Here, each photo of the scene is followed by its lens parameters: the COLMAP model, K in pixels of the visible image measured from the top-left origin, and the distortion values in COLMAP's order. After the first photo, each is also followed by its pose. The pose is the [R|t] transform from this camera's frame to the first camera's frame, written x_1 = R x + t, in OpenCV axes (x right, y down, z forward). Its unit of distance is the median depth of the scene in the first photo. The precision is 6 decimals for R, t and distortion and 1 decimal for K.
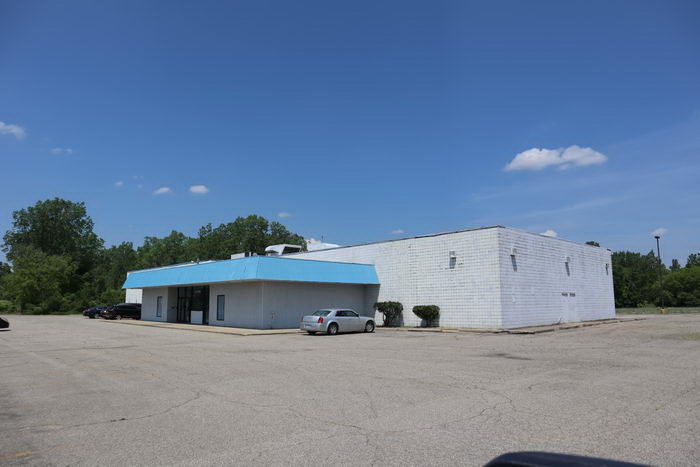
lens RADIAL K [[479.4, 0, 350.0], [0, 479.4, 233.5], [0, 0, 1]] dist [-0.069731, 0.003199]
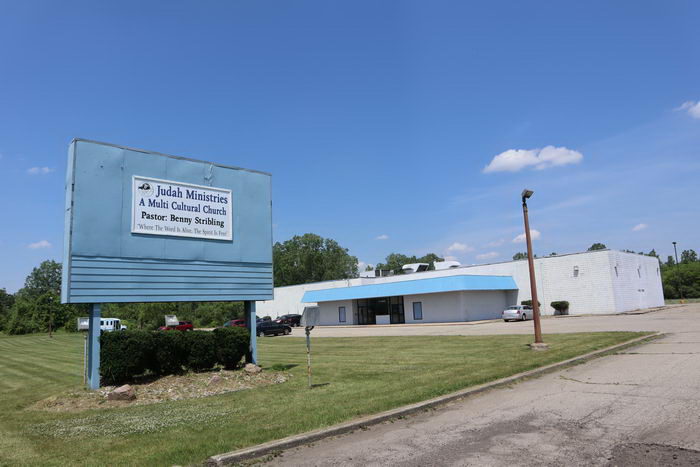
lens RADIAL K [[486.1, 0, 359.5], [0, 486.1, 214.8], [0, 0, 1]] dist [-0.081368, 0.121274]
pose [[0.997242, -0.036276, 0.064749, -0.156482], [0.039509, 0.997999, -0.049375, -0.021428], [-0.062829, 0.051797, 0.996679, -0.145364]]
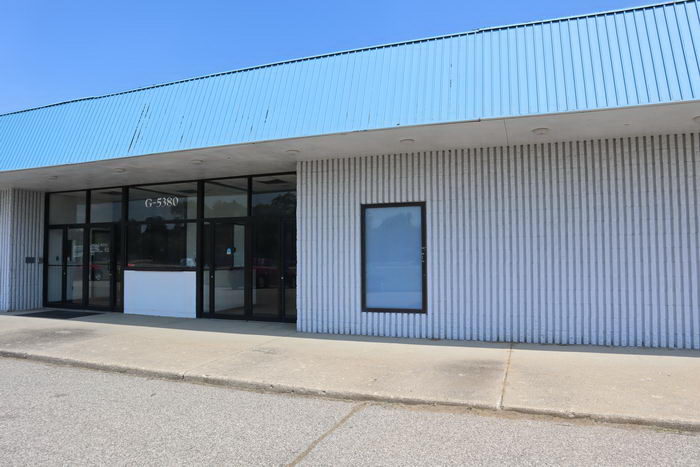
lens RADIAL K [[479.4, 0, 350.0], [0, 479.4, 233.5], [0, 0, 1]] dist [-0.069731, 0.003199]
pose [[0.907628, 0.024632, 0.419051, -0.111756], [-0.064083, 0.994706, 0.080329, 0.037389], [-0.414854, -0.099763, 0.904402, 0.235433]]
